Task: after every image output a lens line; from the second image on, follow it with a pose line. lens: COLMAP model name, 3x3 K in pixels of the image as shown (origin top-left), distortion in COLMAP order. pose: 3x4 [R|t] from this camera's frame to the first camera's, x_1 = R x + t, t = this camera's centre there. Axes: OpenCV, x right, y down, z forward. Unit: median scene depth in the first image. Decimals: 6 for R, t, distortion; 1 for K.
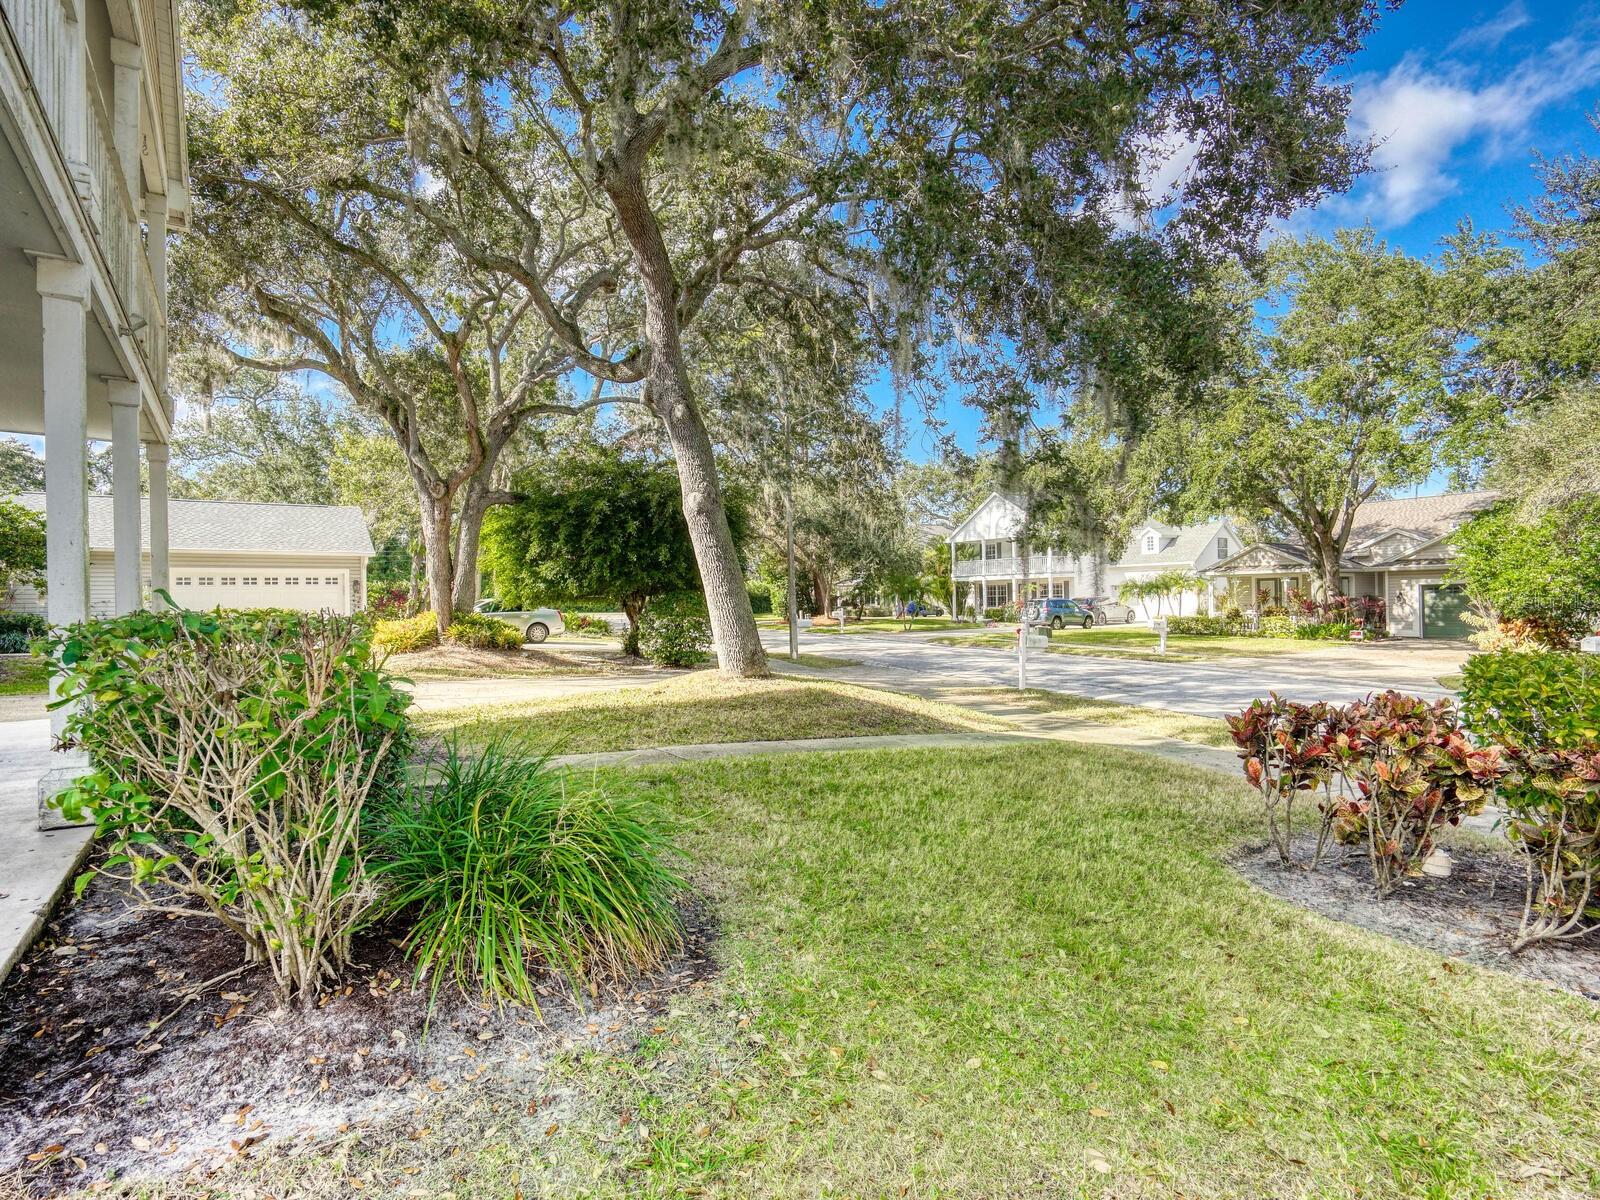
lens RADIAL K [[798.1, 0, 800.0], [0, 798.1, 600.0], [0, 0, 1]] dist [-0.002342, 0.000501]
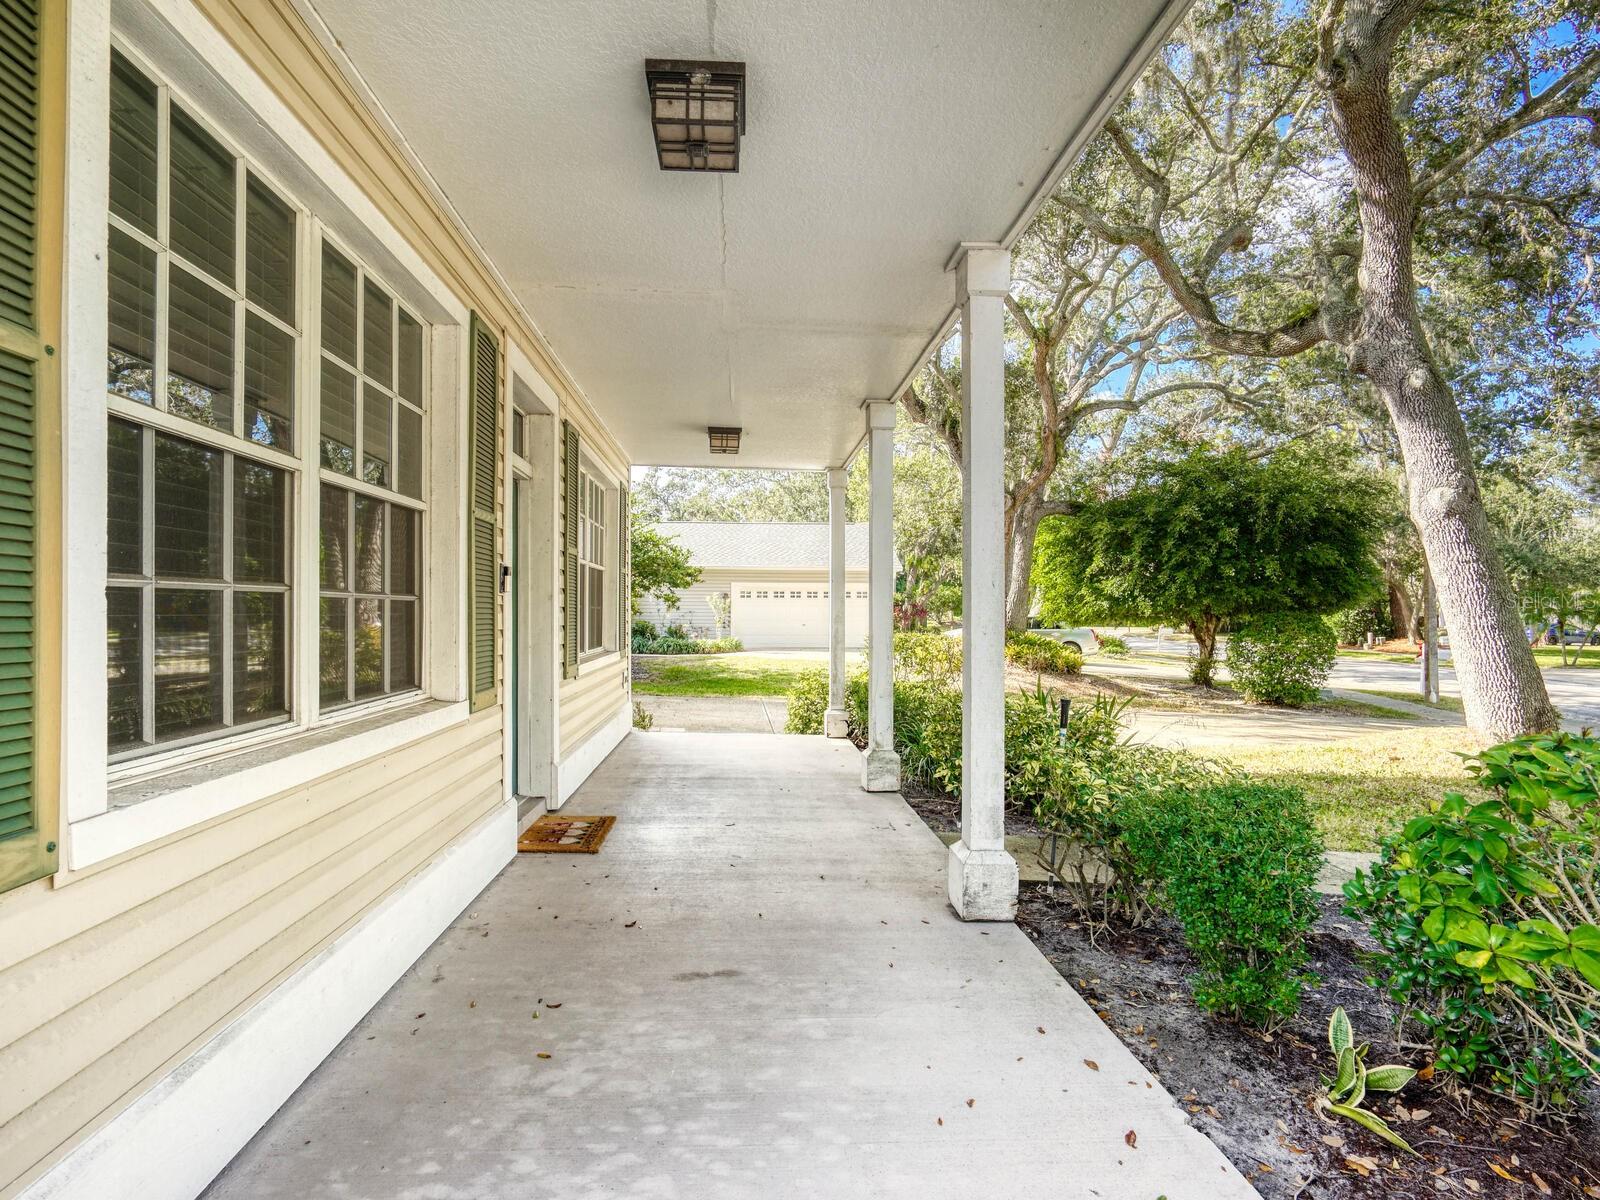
lens RADIAL K [[796.0, 0, 780.0], [0, 796.0, 607.4], [0, 0, 1]] dist [0.003039, 0.001587]
pose [[0.870000, 0.014258, -0.492846, -0.199633], [-0.012839, 0.999898, 0.006263, -0.014716], [0.492885, 0.000879, 0.870094, 0.044804]]
